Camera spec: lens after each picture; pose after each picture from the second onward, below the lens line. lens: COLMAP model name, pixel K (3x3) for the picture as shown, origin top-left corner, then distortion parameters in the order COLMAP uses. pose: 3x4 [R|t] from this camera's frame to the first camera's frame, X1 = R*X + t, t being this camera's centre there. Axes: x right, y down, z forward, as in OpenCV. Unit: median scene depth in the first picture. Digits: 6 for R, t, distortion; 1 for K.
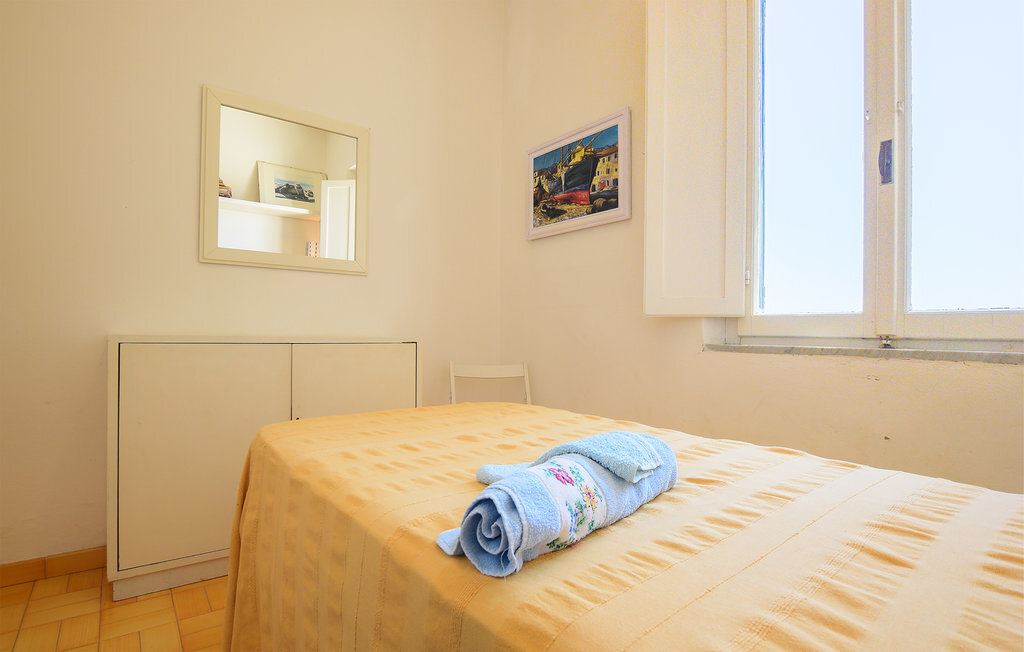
lens RADIAL K [[499.6, 0, 512.0], [0, 499.6, 326.0], [0, 0, 1]] dist [-0.003462, -0.000948]
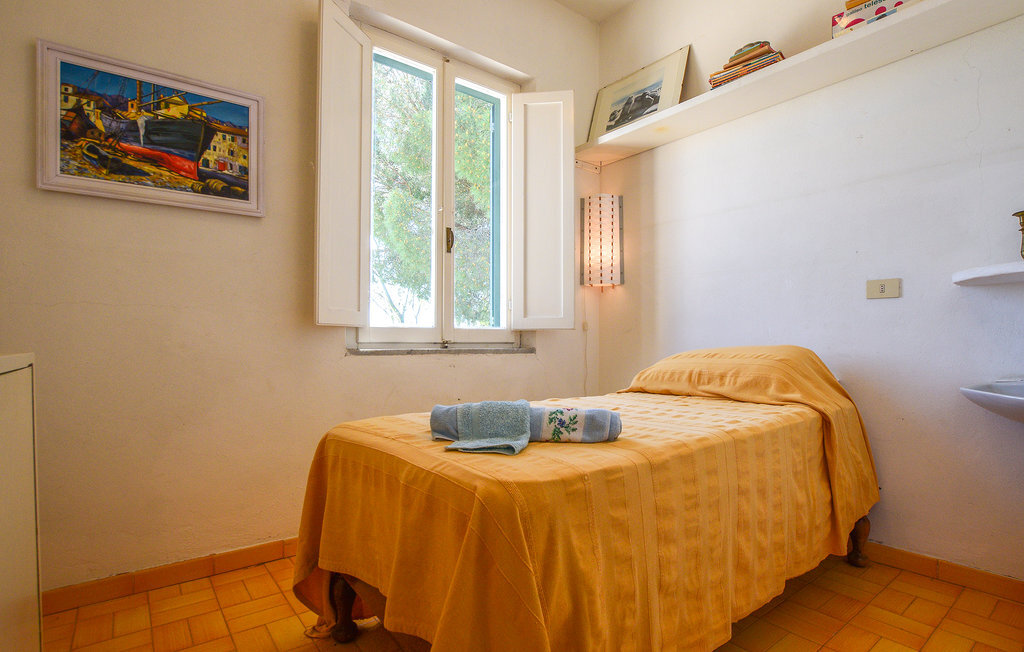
lens RADIAL K [[499.6, 0, 512.0], [0, 499.6, 326.0], [0, 0, 1]] dist [-0.003462, -0.000948]
pose [[0.034970, 0.014029, 0.999290, -0.626761], [-0.017183, 0.999762, -0.013434, -0.008638], [-0.999241, -0.016701, 0.035203, 0.468936]]
